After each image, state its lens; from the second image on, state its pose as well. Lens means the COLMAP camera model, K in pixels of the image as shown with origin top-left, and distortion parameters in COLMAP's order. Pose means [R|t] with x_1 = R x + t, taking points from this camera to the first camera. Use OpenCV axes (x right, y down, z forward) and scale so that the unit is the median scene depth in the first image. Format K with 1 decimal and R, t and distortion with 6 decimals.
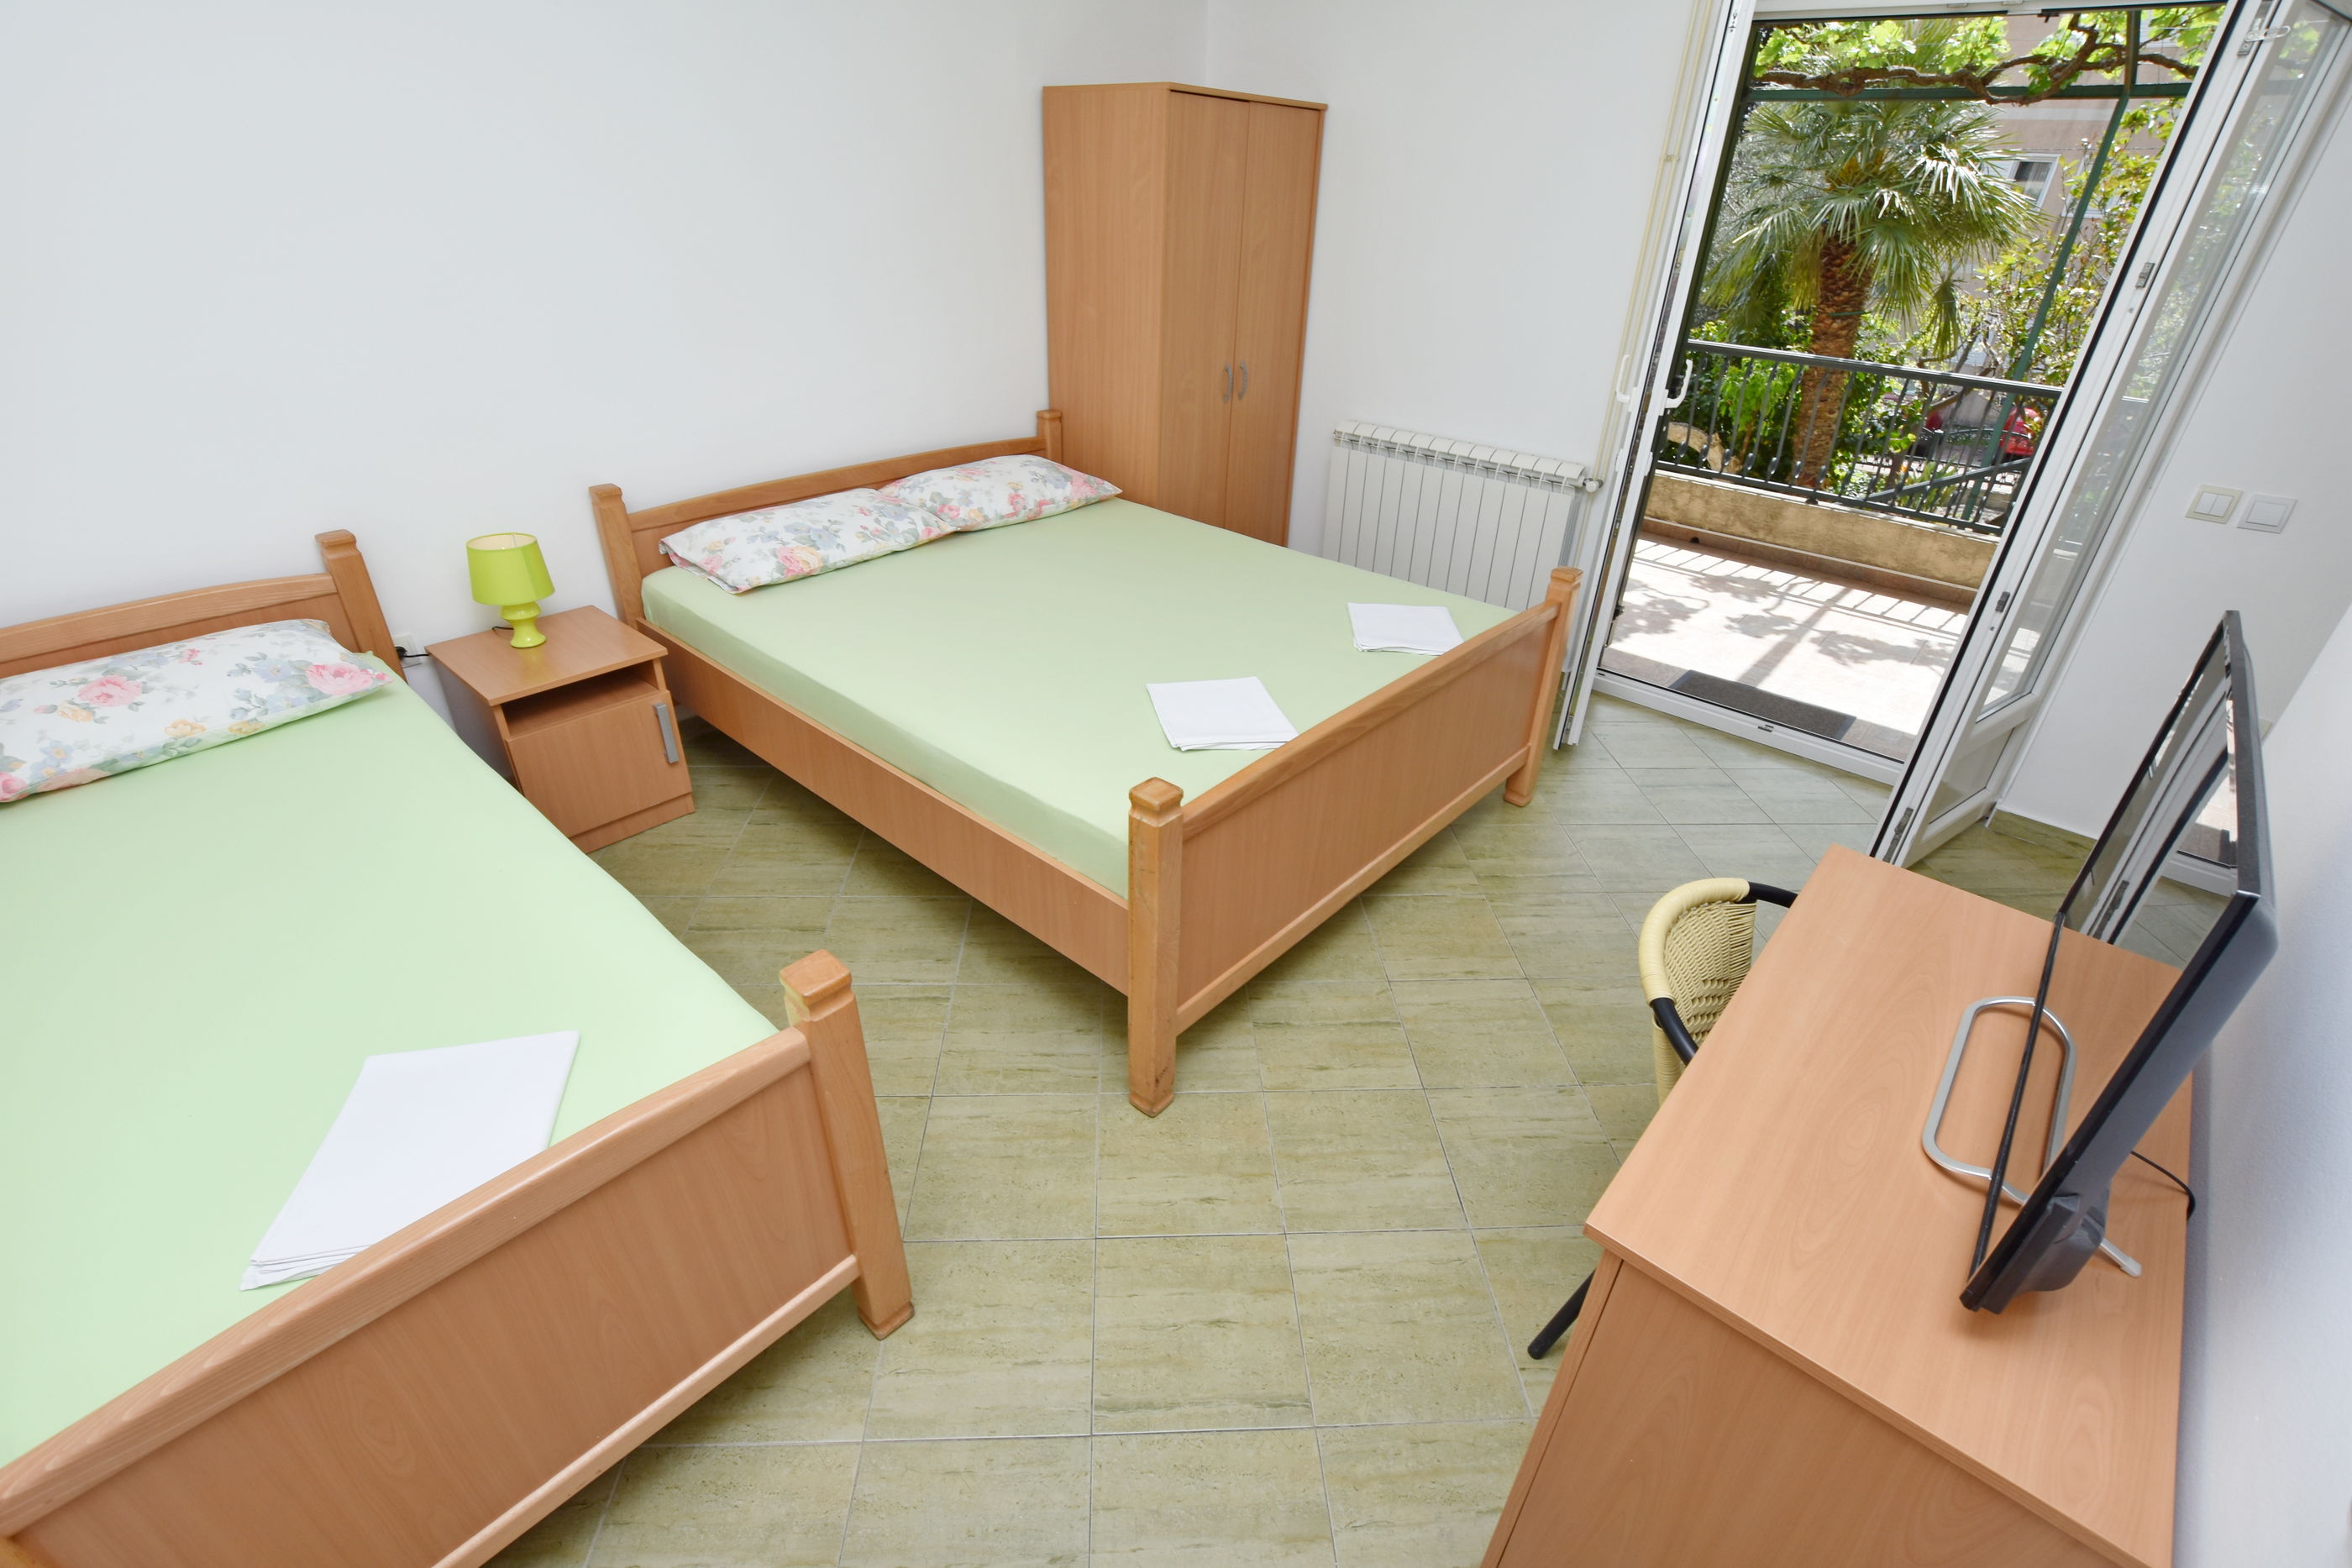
lens RADIAL K [[1037.3, 0, 1182.5], [0, 1037.3, 786.0], [0, 0, 1]] dist [-0.026161, 0.001105]
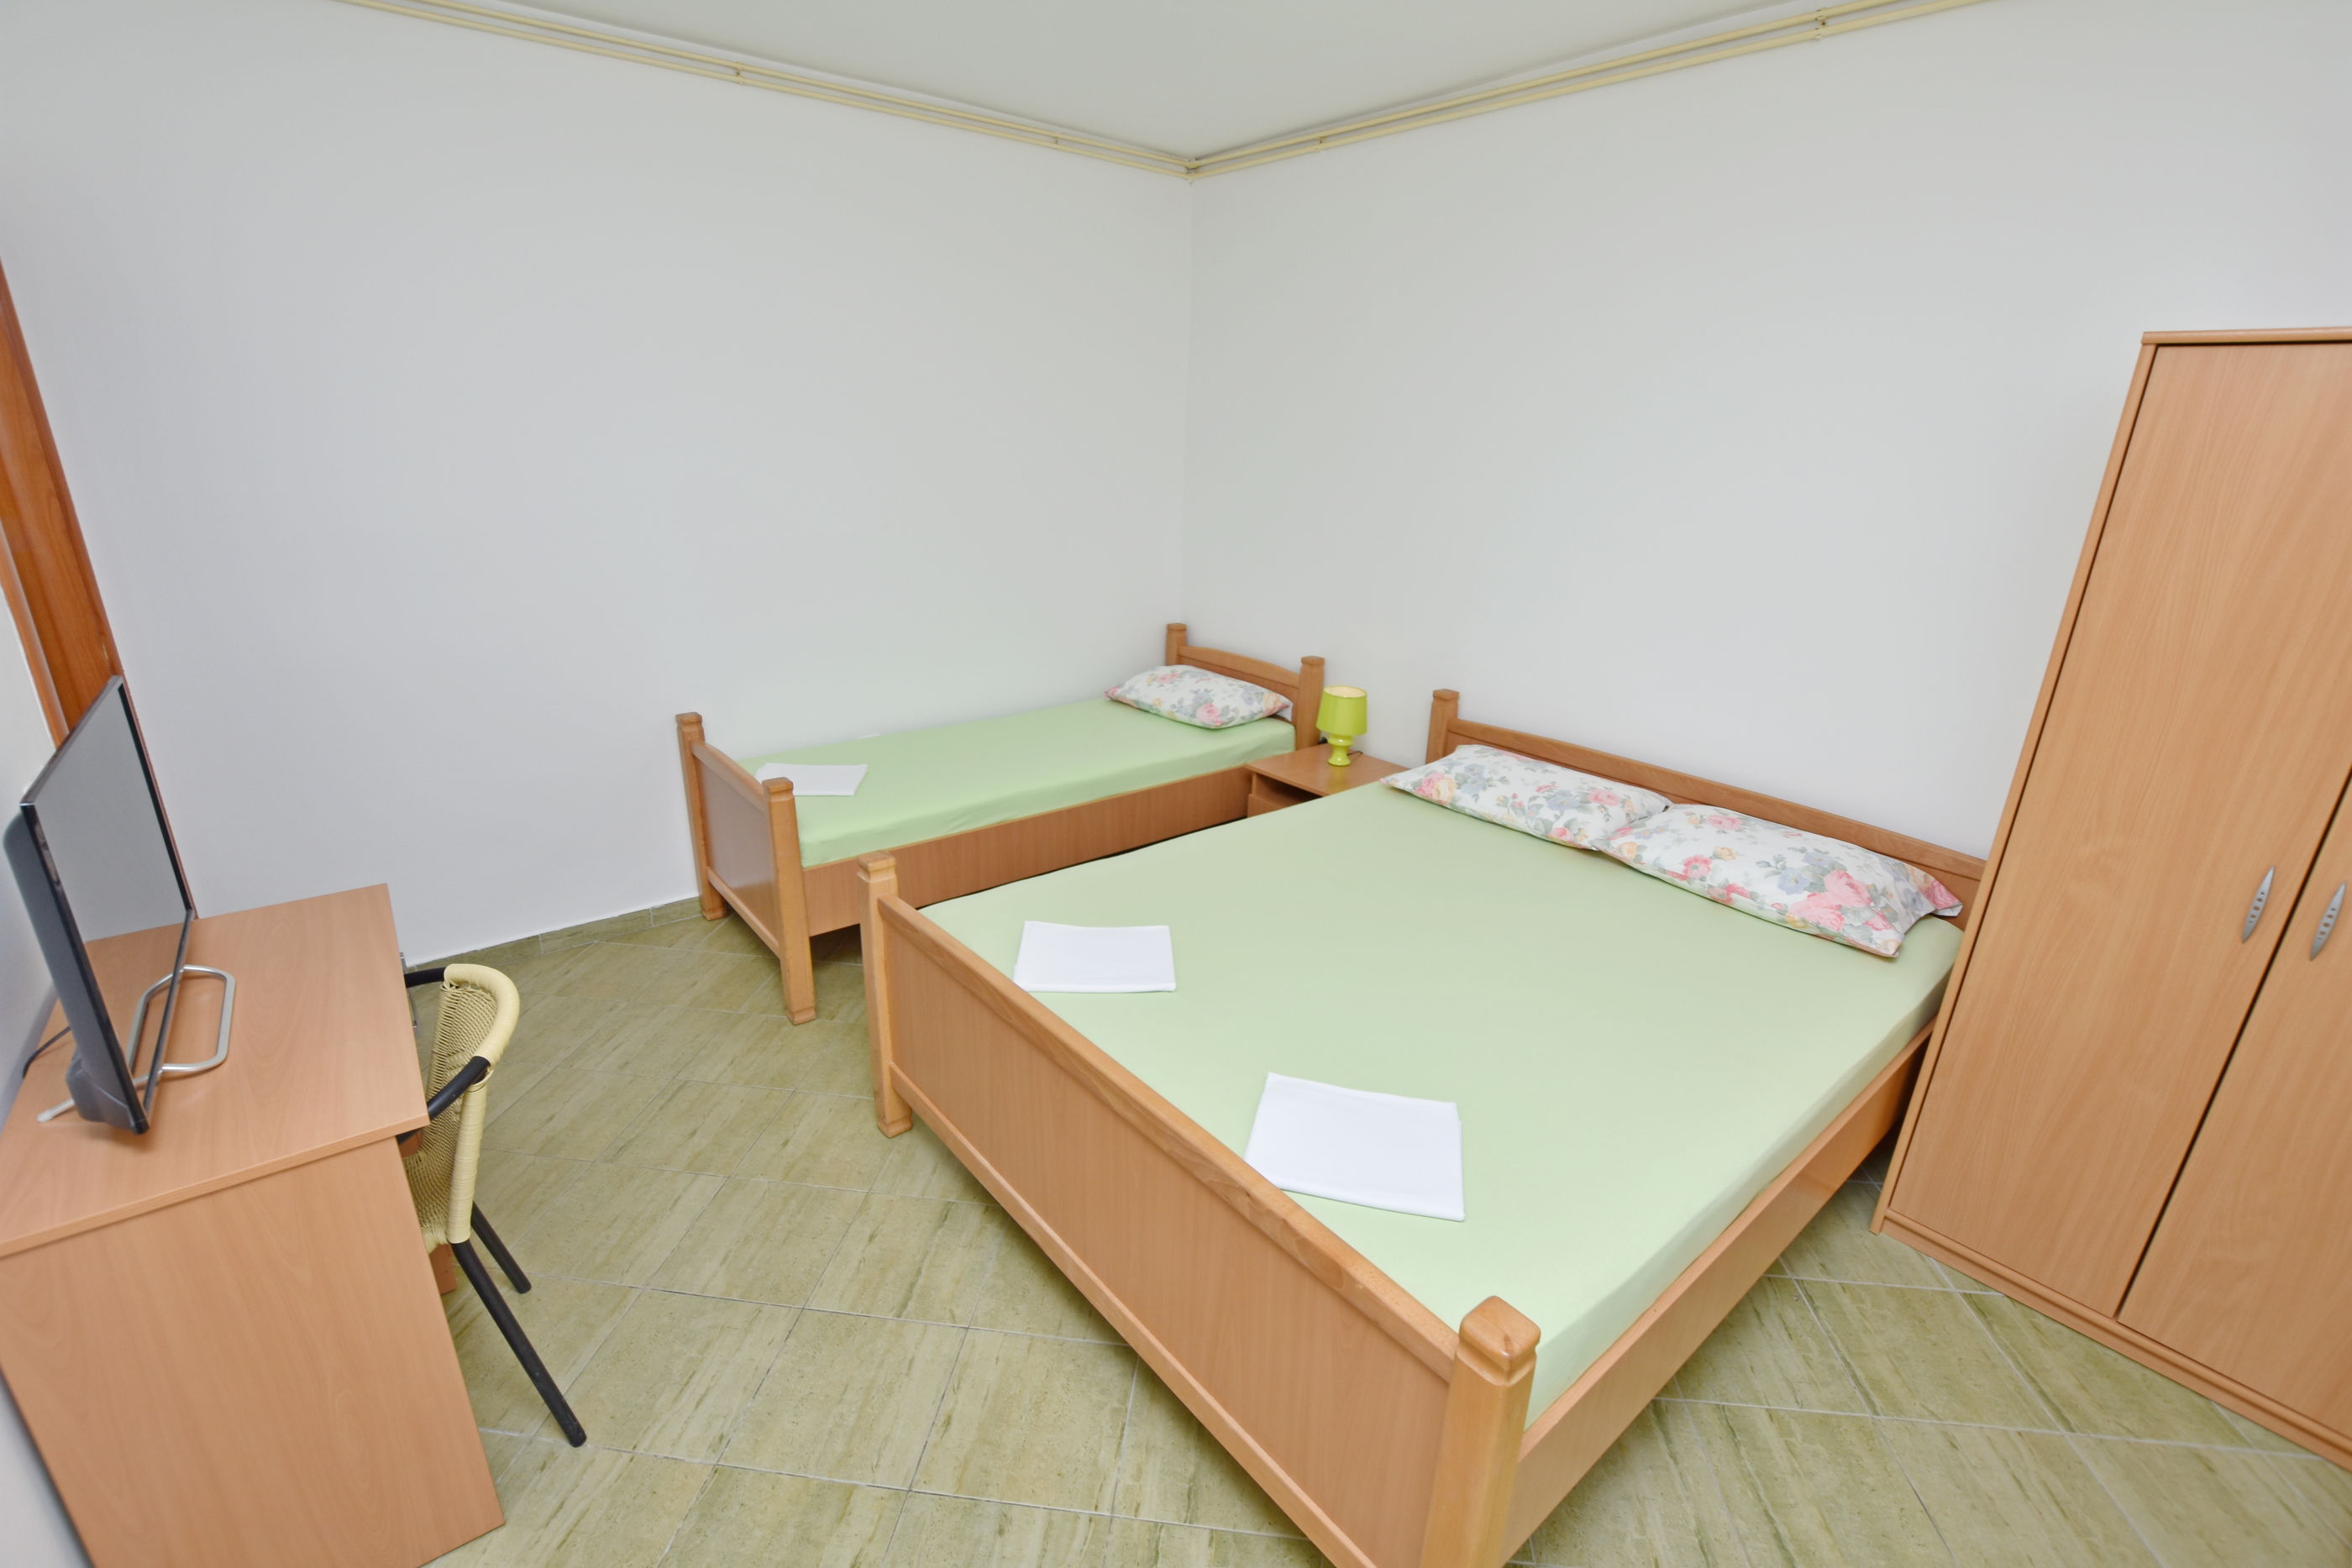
lens RADIAL K [[1037.3, 0, 1182.5], [0, 1037.3, 786.0], [0, 0, 1]] dist [-0.026161, 0.001105]
pose [[-0.151611, 0.289968, -0.944951, 0.639783], [-0.526642, 0.785311, 0.325477, -0.397556], [0.836458, 0.546996, 0.033647, 0.676831]]
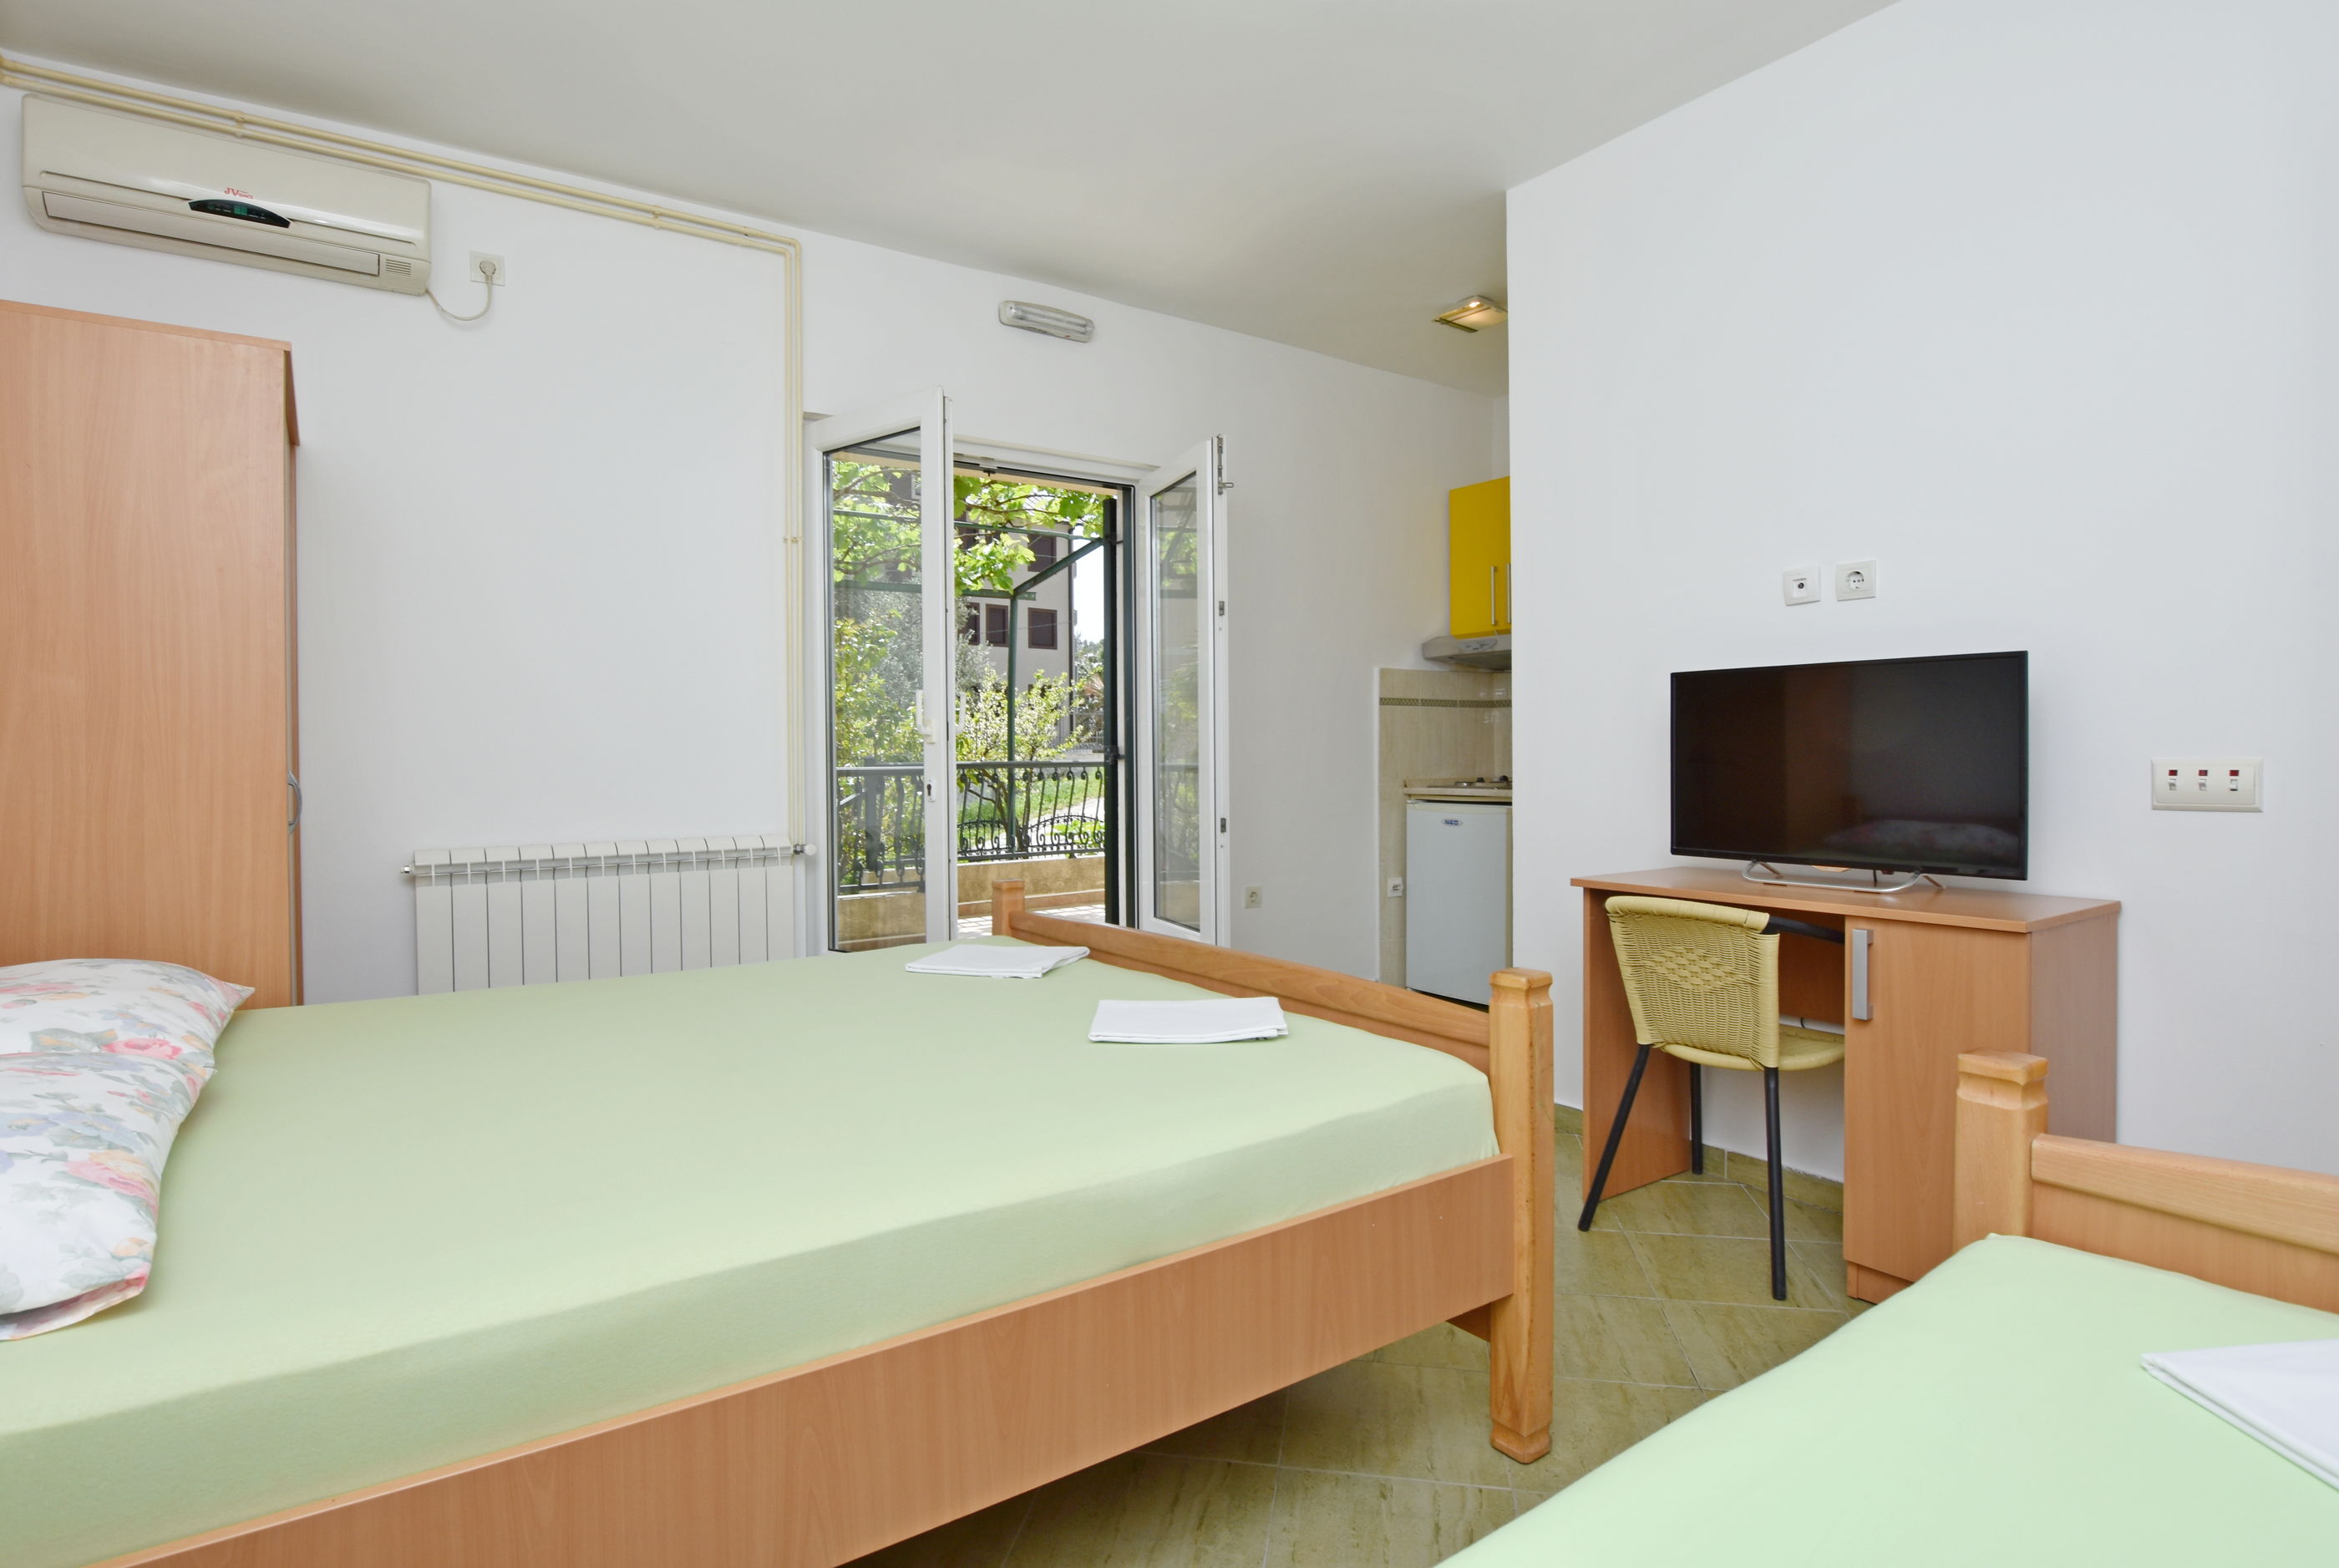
lens RADIAL K [[1203.7, 0, 1169.5], [0, 1203.7, 784.0], [0, 0, 1]] dist [-0.000596, -0.000146]
pose [[0.237284, -0.060358, 0.969563, -0.618843], [0.500573, 0.862957, -0.068785, -0.120791], [-0.832540, 0.501659, 0.234980, 0.498838]]
